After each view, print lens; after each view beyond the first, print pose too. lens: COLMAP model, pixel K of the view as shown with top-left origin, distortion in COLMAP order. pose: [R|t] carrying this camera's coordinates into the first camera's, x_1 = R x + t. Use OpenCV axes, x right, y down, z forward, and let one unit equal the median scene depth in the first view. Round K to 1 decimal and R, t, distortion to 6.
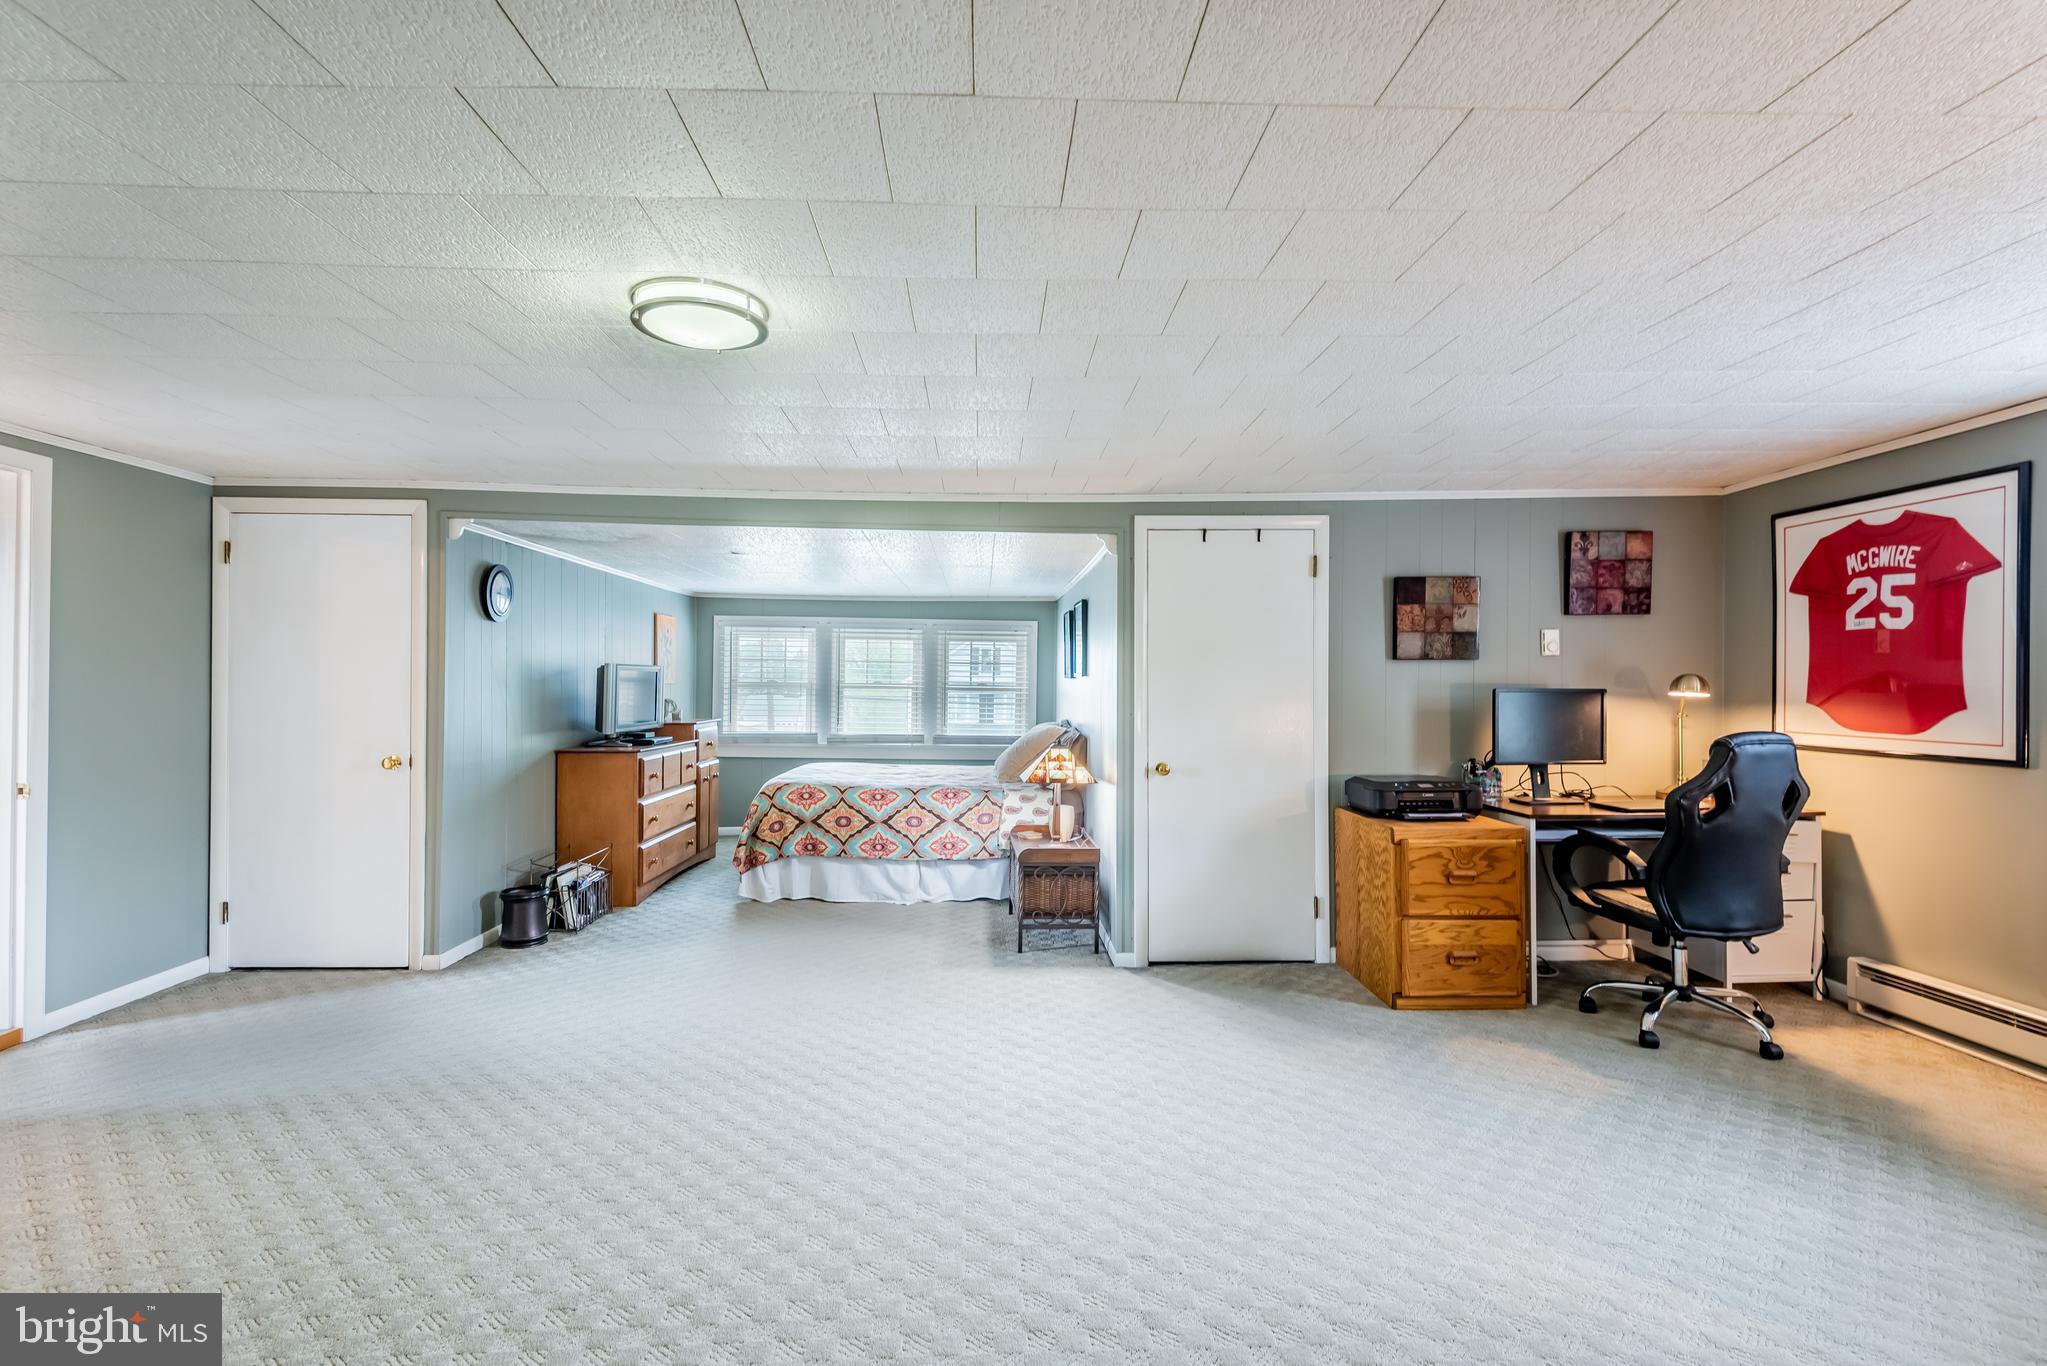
lens RADIAL K [[958.6, 0, 1034.1], [0, 958.6, 674.4], [0, 0, 1]] dist [-0.000106, -0.000360]
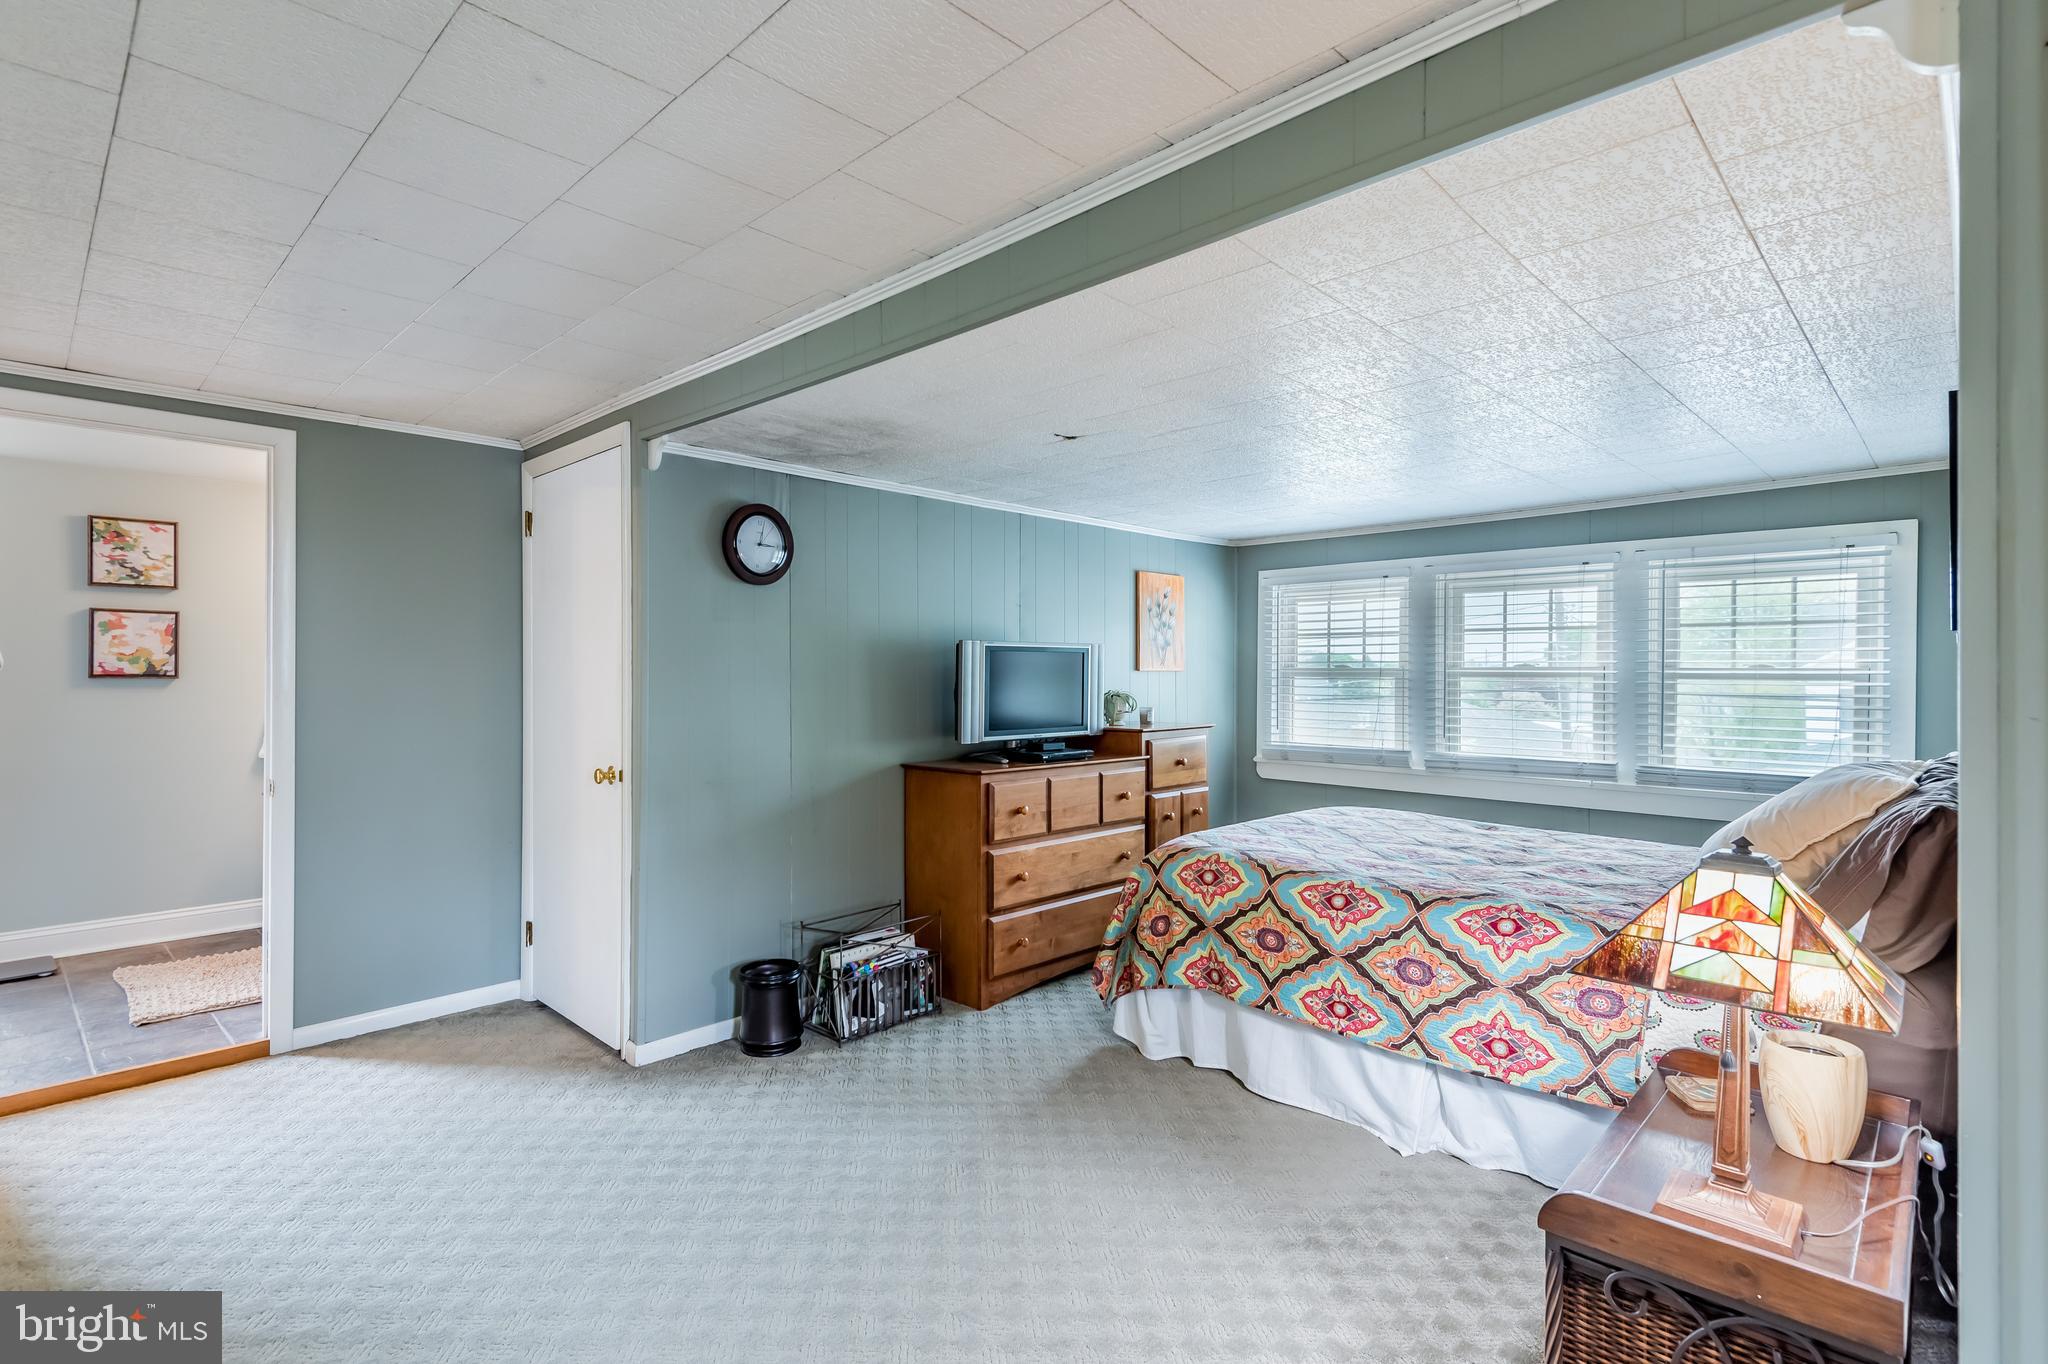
lens RADIAL K [[983.8, 0, 992.9], [0, 983.8, 663.0], [0, 0, 1]] dist [0.030974, -0.000678]
pose [[0.664345, -0.015207, -0.747271, 0.093194], [0.012727, 0.999878, -0.009033, 0.011198], [0.747317, -0.003509, 0.664458, 0.547342]]
